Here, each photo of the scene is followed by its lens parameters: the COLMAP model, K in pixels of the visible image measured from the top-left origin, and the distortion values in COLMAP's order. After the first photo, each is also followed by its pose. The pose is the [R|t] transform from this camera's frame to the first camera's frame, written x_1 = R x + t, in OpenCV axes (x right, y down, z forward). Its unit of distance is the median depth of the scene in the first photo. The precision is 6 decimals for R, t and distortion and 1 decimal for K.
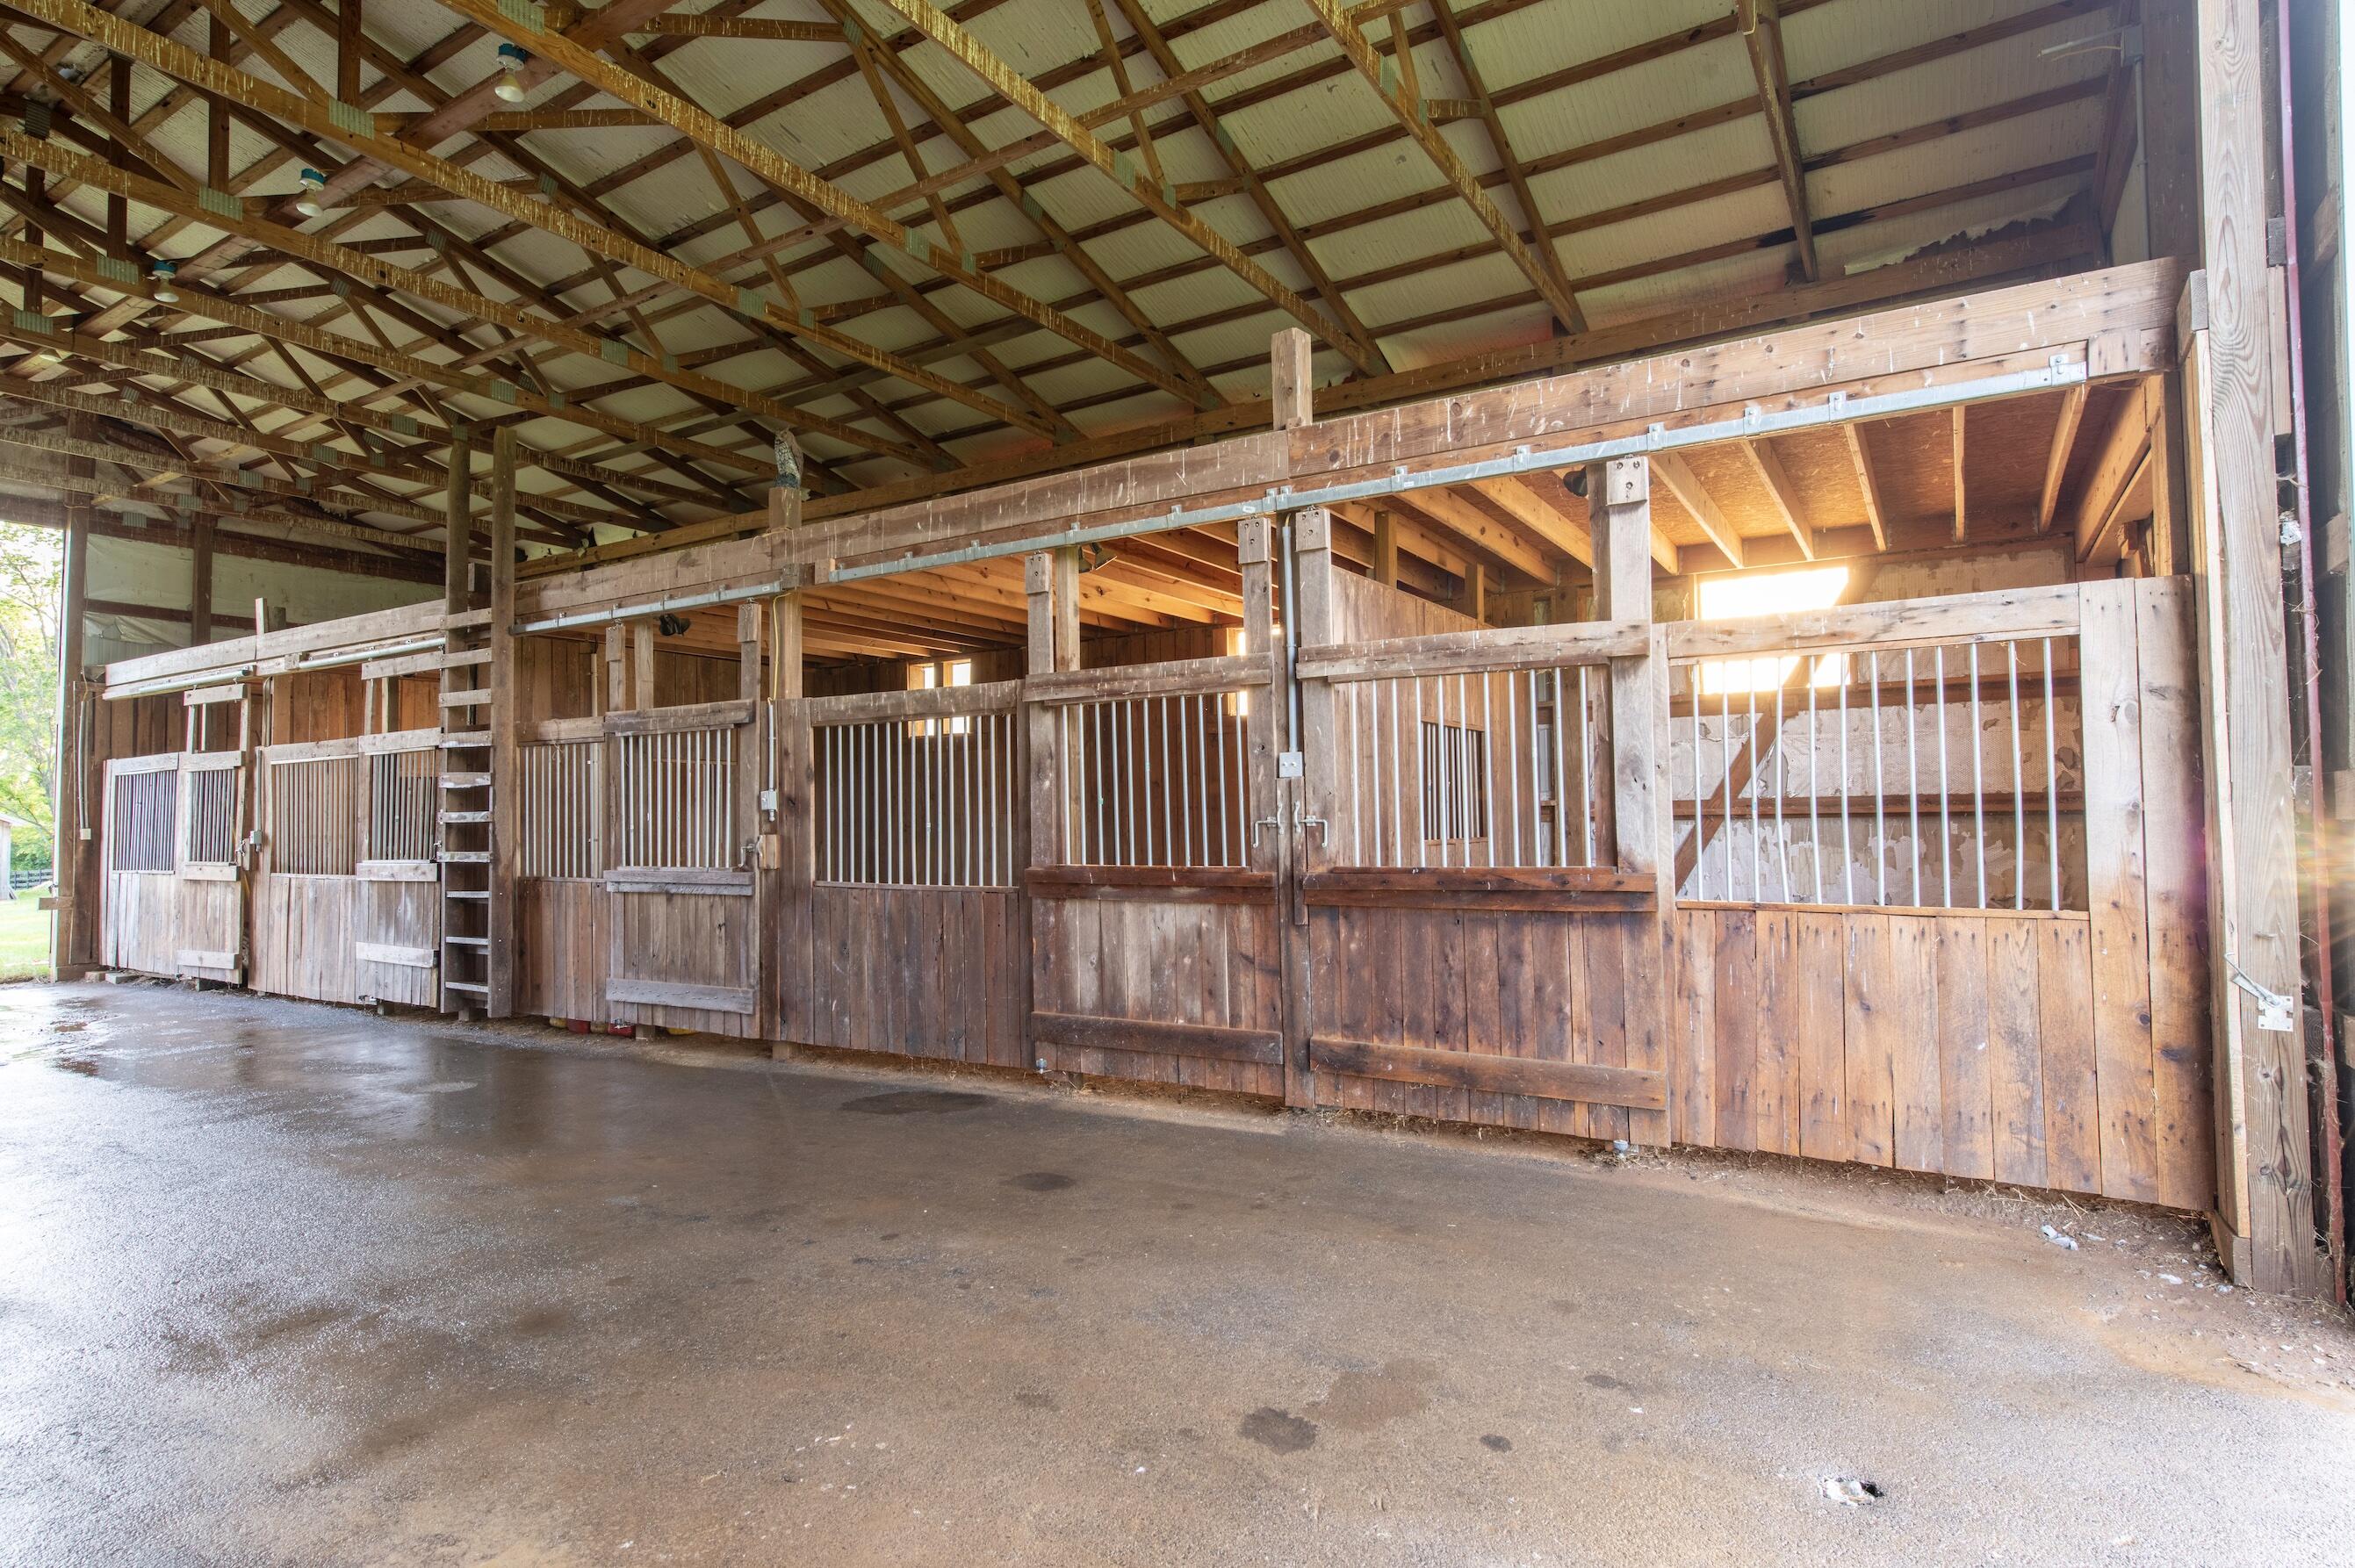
lens RADIAL K [[1233.3, 0, 1178.5], [0, 1233.3, 776.7], [0, 0, 1]] dist [0.002777, 0.000231]
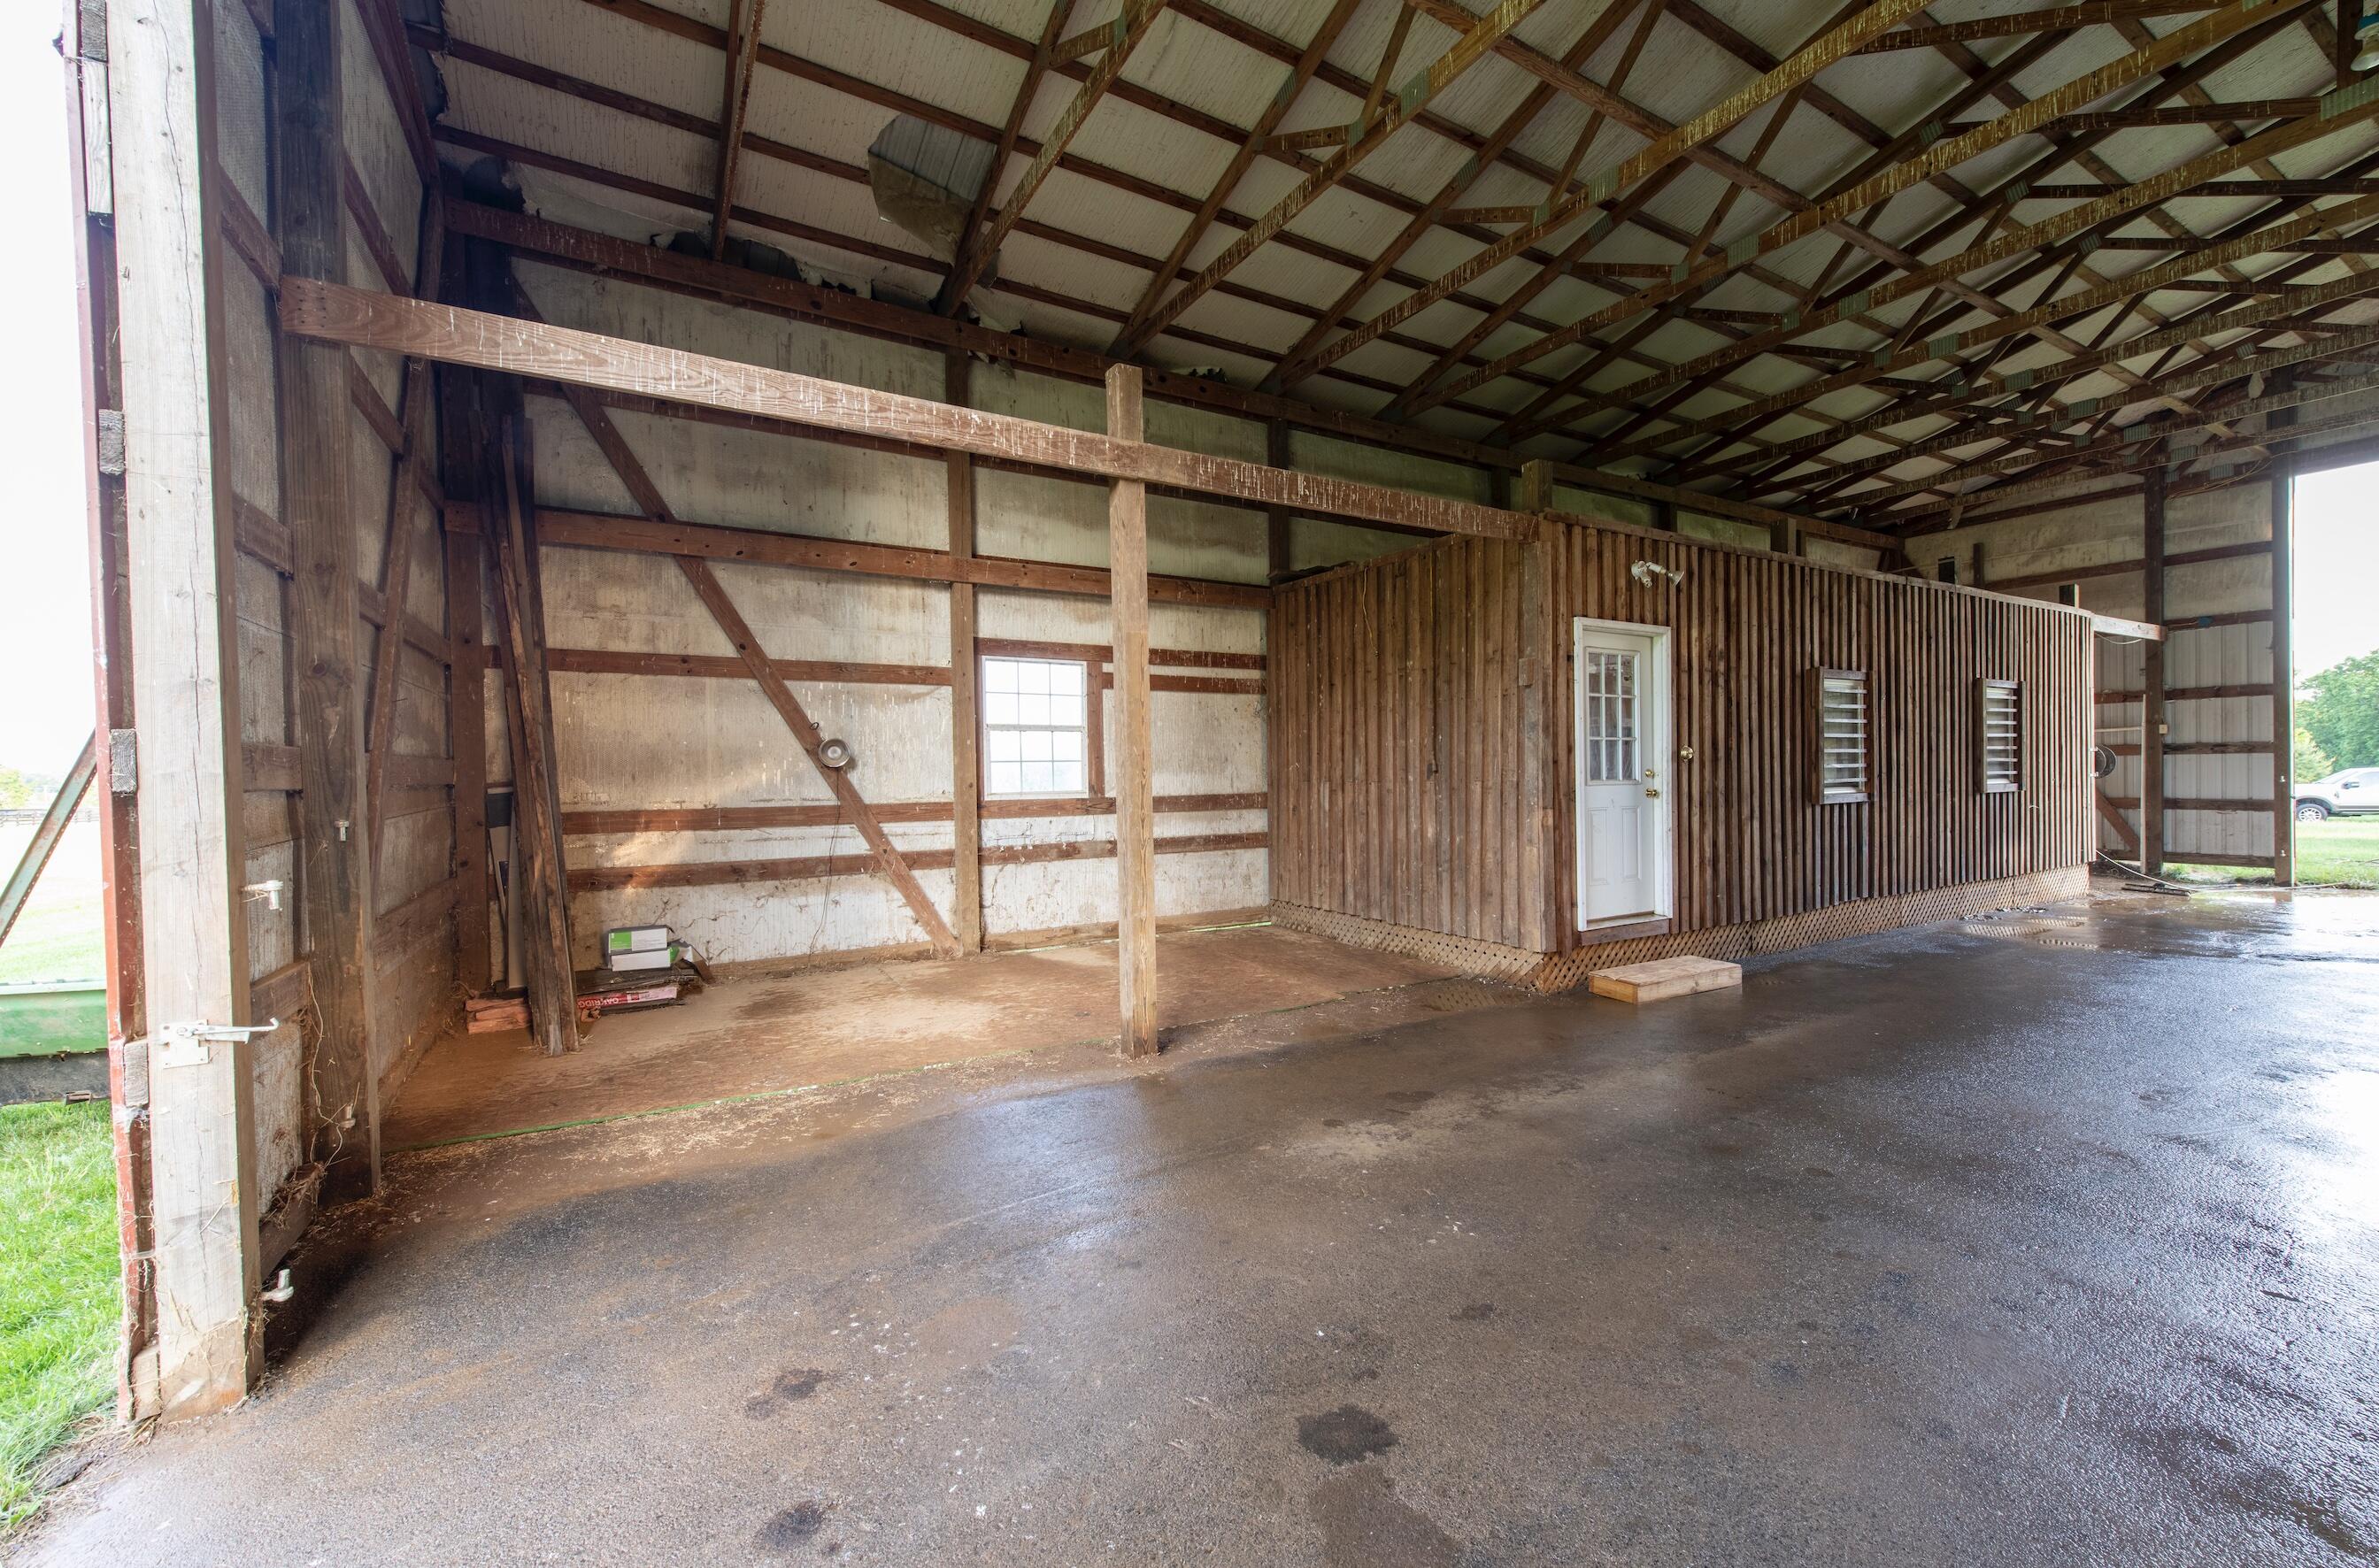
lens RADIAL K [[951.7, 0, 1191.0], [0, 951.7, 786.0], [0, 0, 1]] dist [-0.019247, -0.000352]
pose [[-0.463899, 0.038490, -0.885051, 0.723640], [0.046680, 0.998730, 0.018966, 0.029429], [0.884657, -0.032516, -0.465107, 1.220928]]
